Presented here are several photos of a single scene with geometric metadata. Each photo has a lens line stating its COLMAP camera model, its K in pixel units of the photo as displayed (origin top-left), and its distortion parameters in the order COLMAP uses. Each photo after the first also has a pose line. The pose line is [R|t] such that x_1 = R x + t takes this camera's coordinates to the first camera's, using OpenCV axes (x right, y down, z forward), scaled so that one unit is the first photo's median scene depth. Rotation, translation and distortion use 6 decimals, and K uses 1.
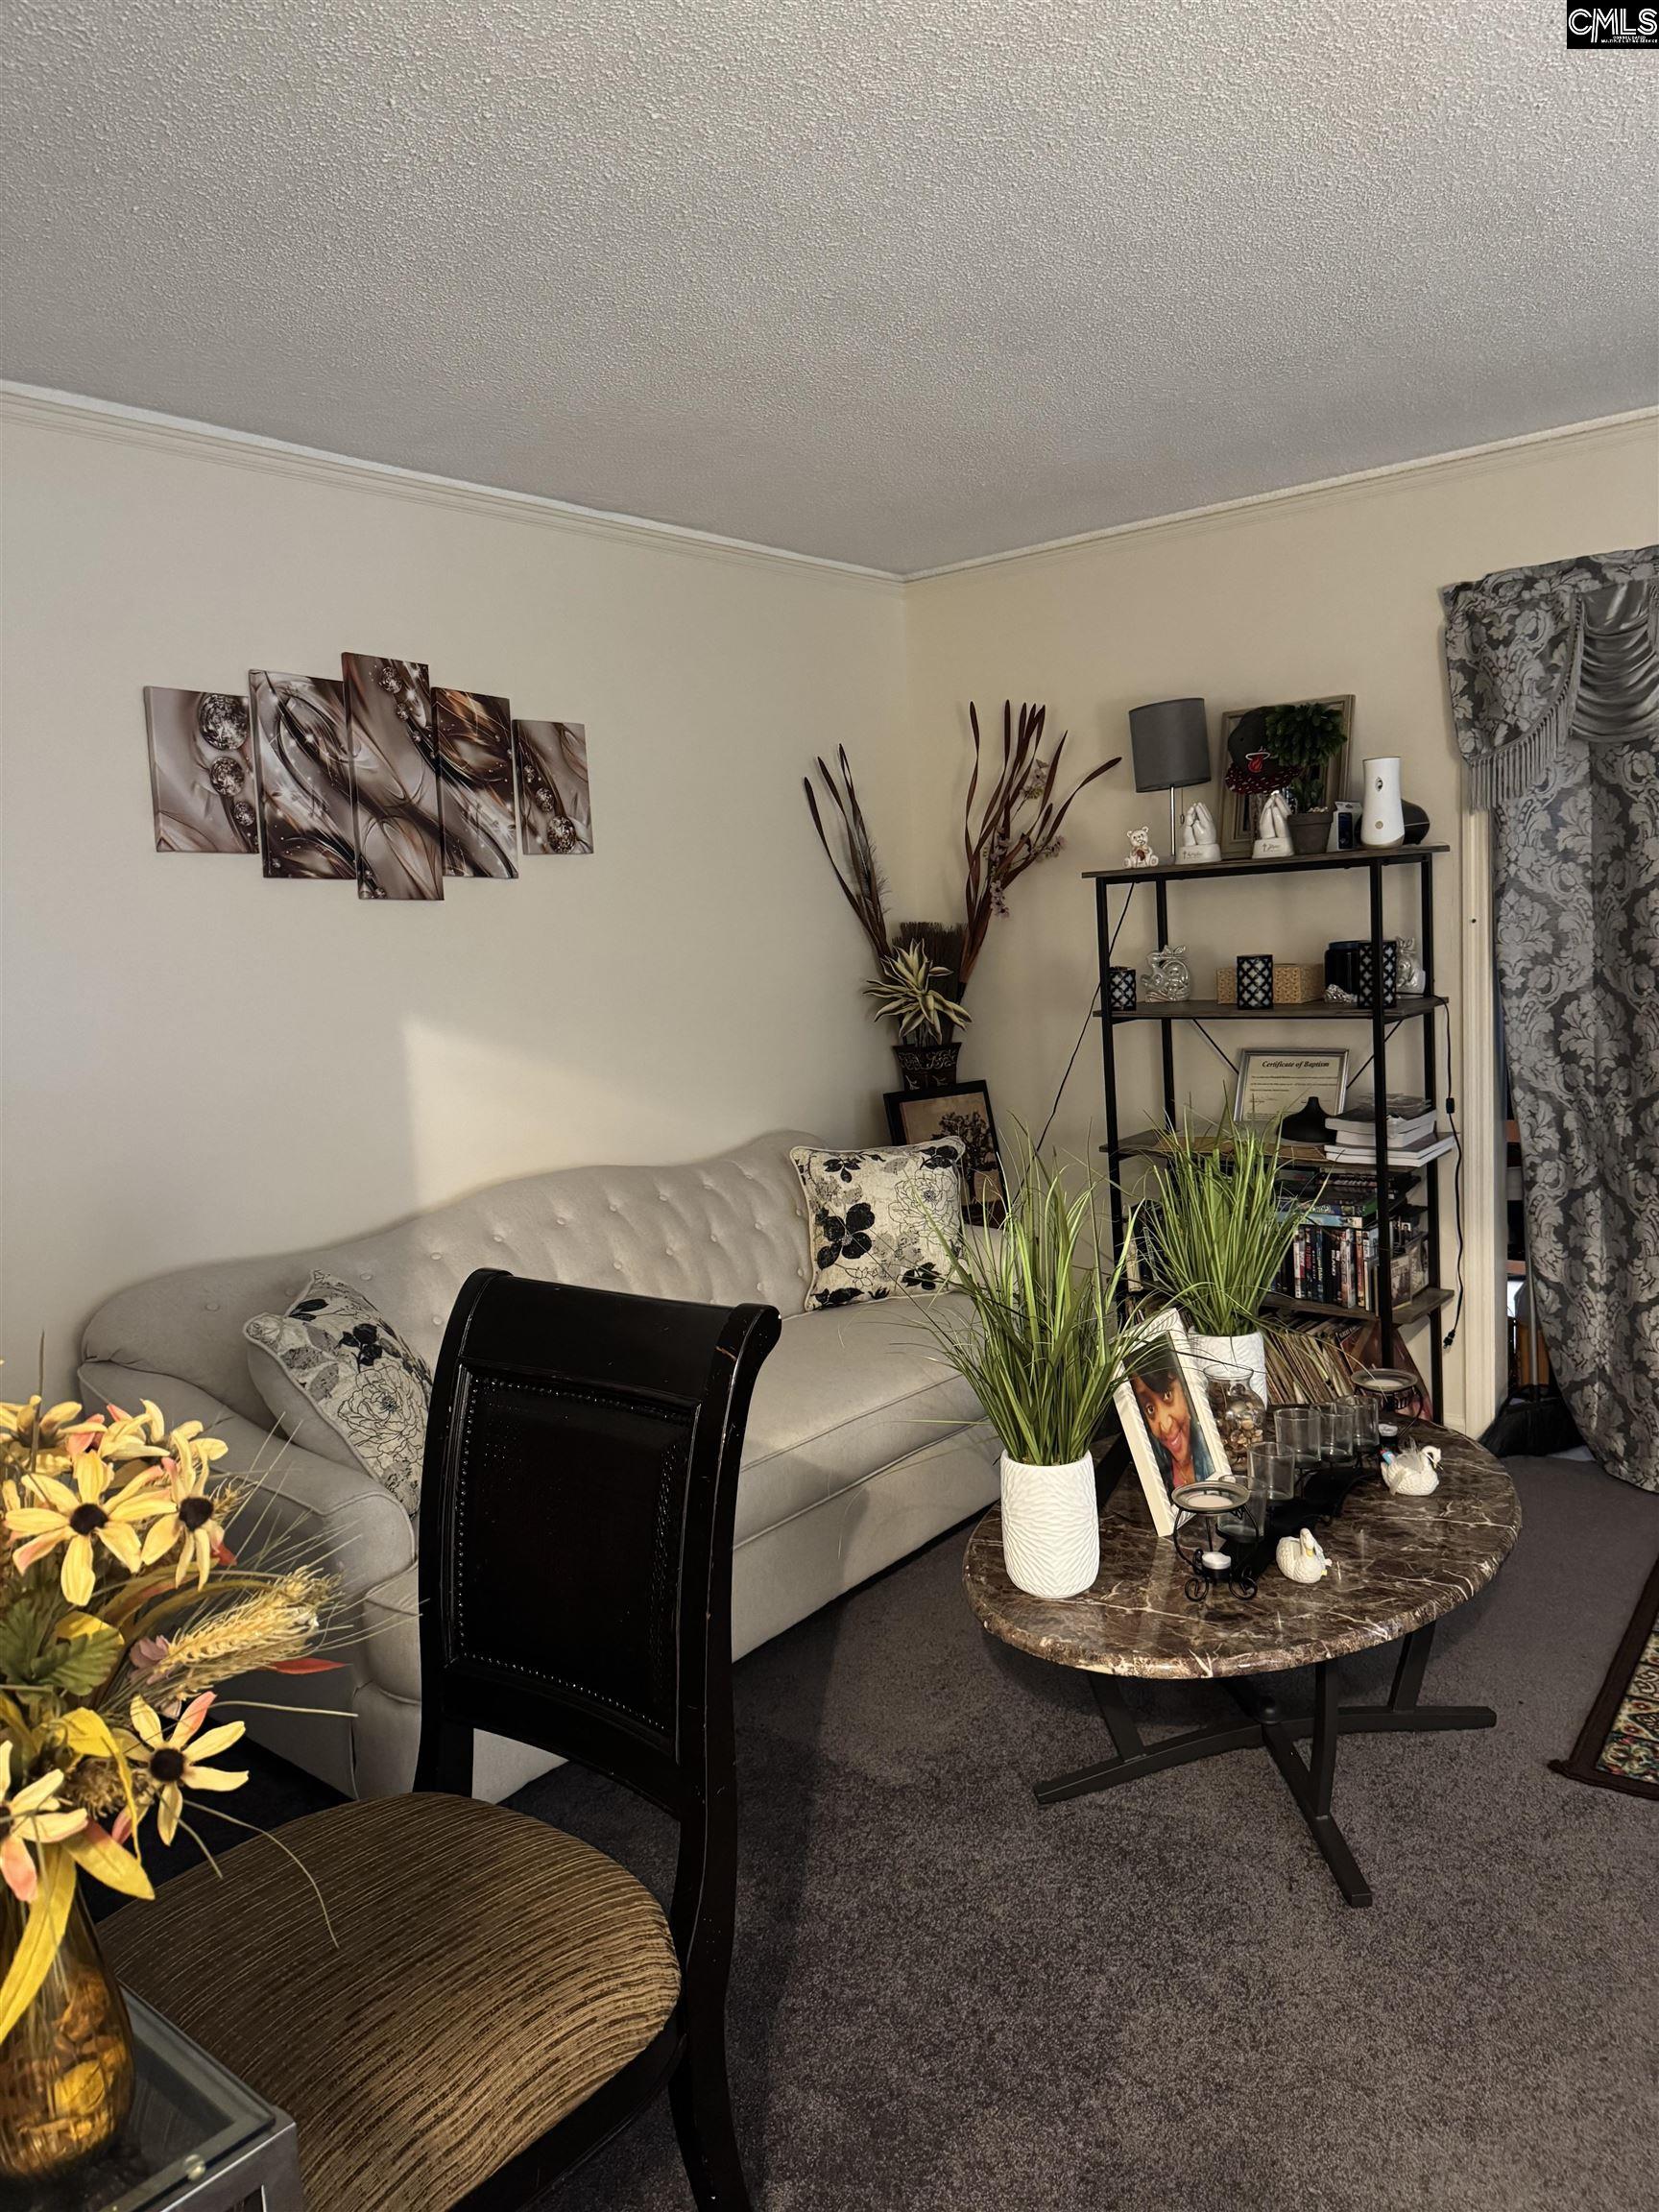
lens RADIAL K [[1552.3, 0, 823.8], [0, 1552.3, 1114.2], [0, 0, 1]] dist [0.076475, -0.115861]
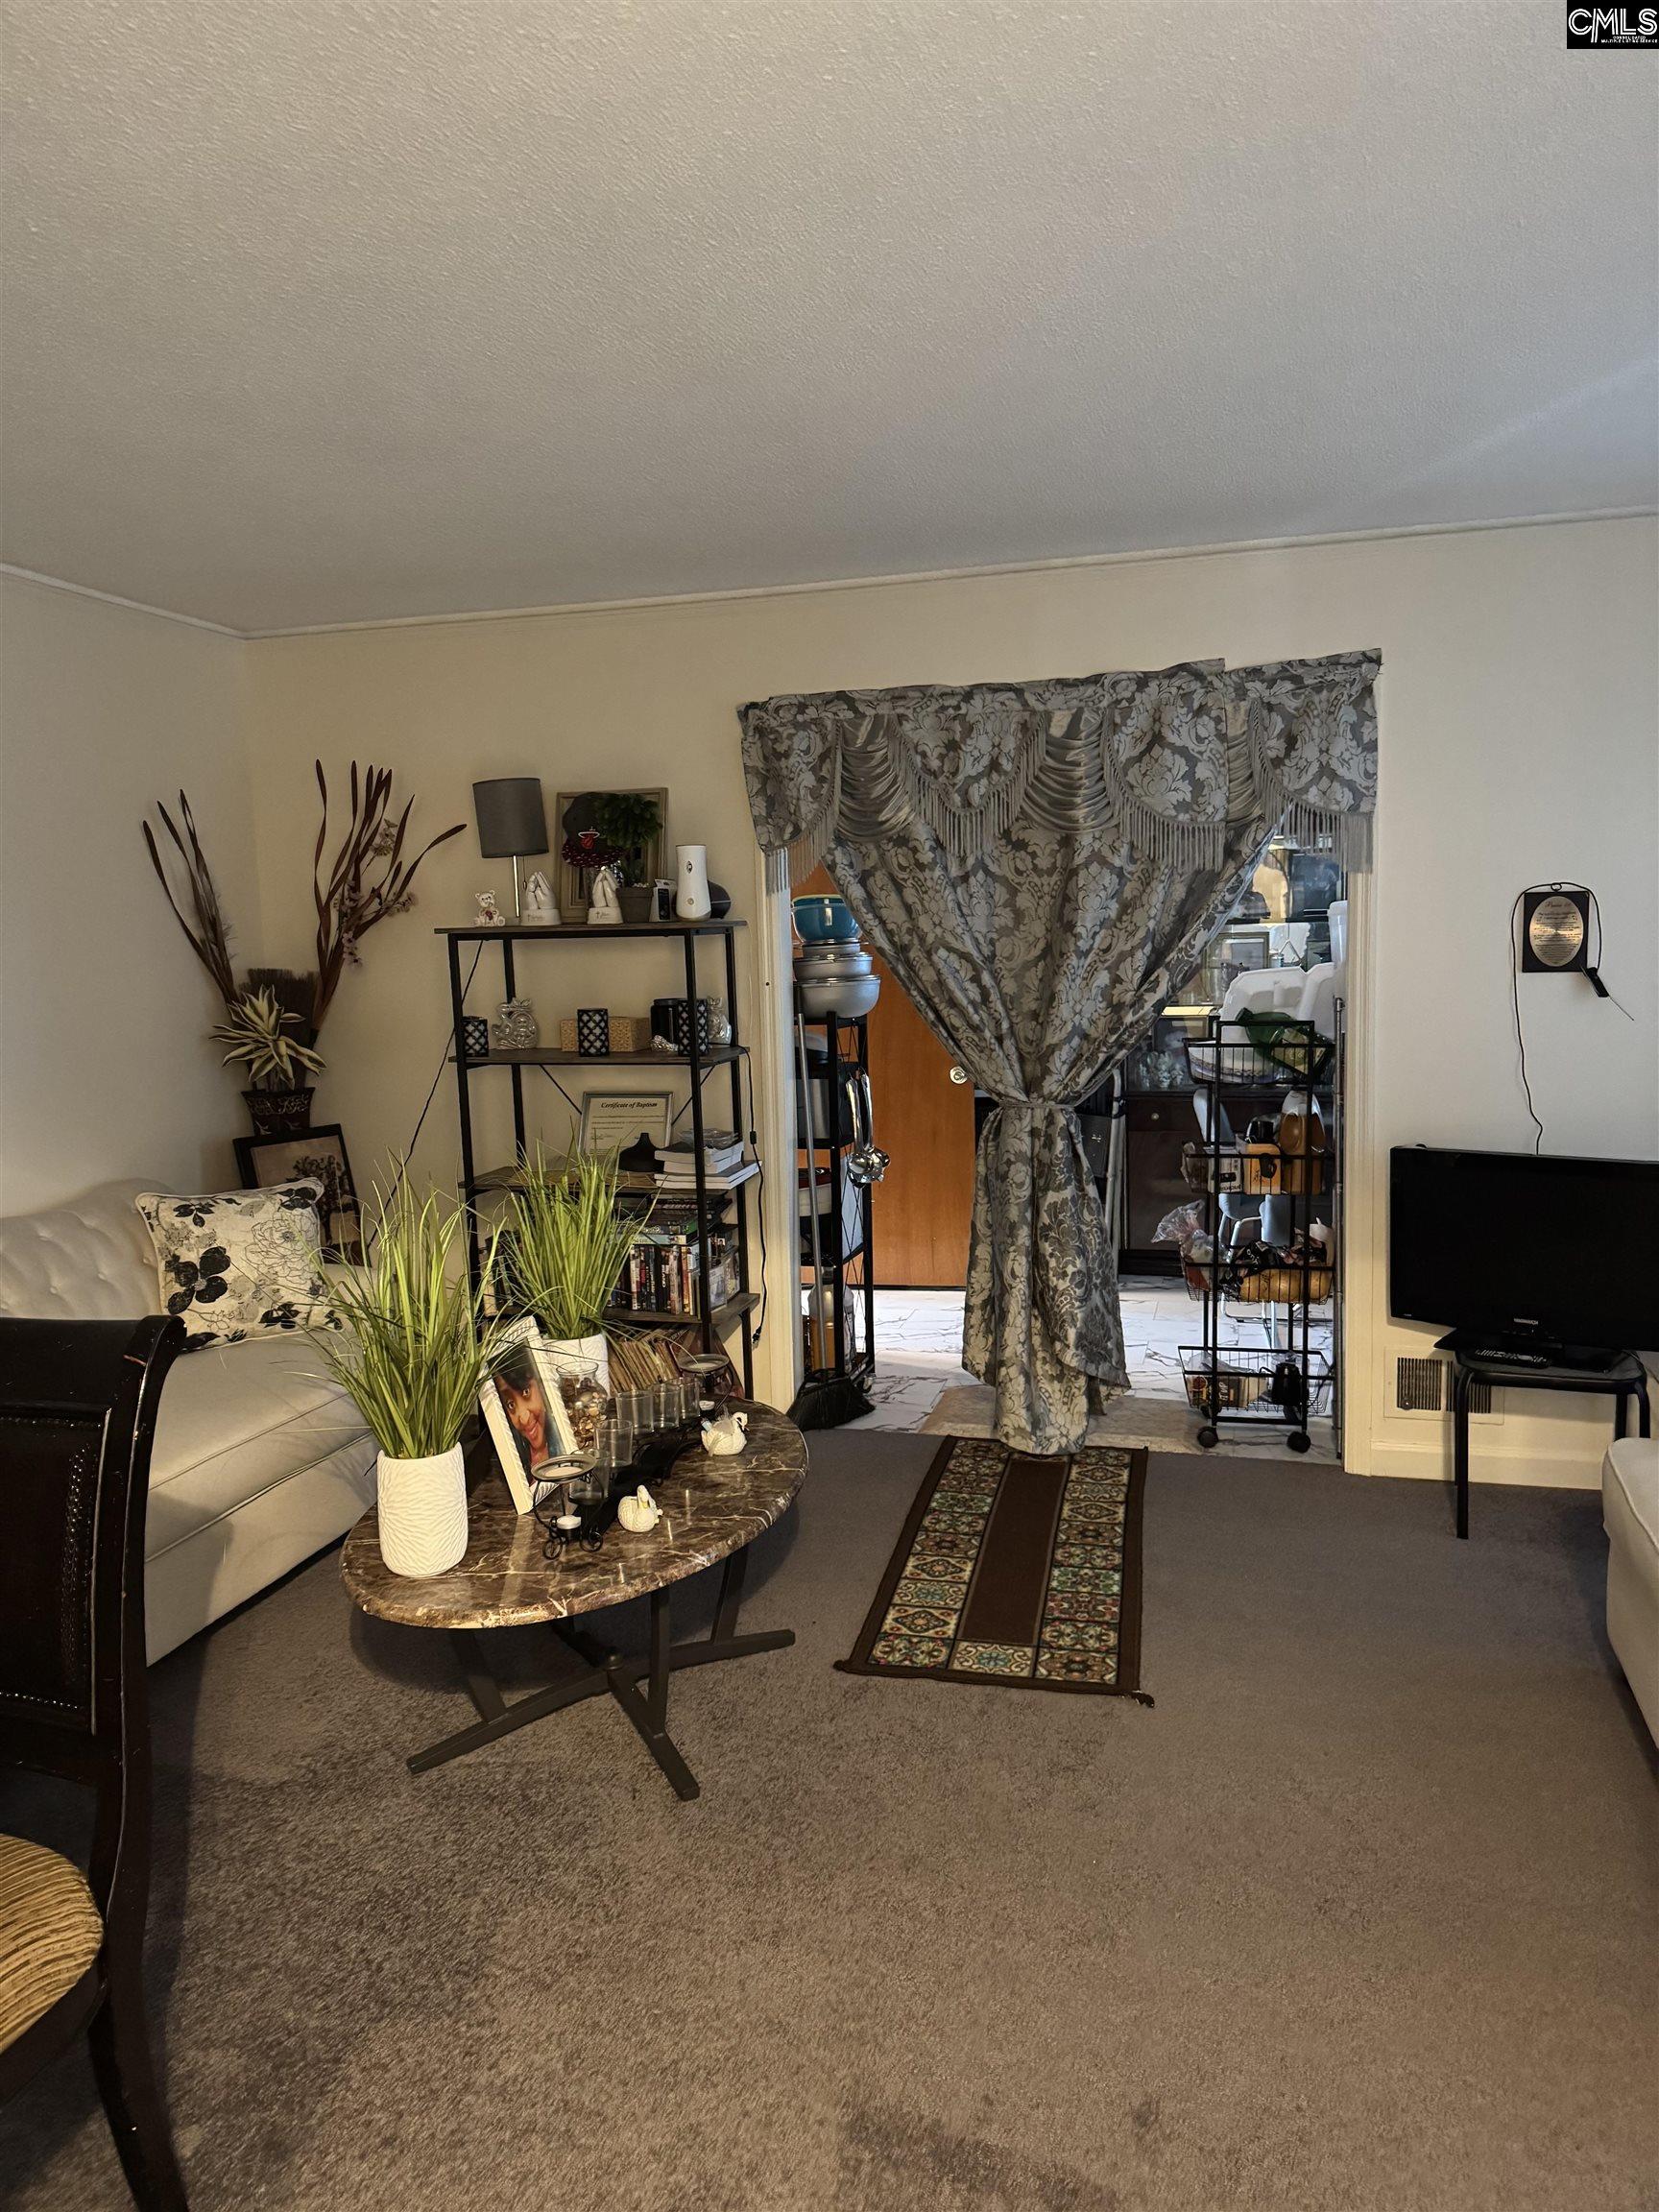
lens RADIAL K [[1552.3, 0, 823.8], [0, 1552.3, 1114.2], [0, 0, 1]] dist [0.076475, -0.115861]
pose [[0.914396, -0.011818, 0.404648, -0.037304], [0.024680, 0.999342, -0.026582, 0.011988], [-0.404068, 0.034293, 0.914086, -0.130581]]
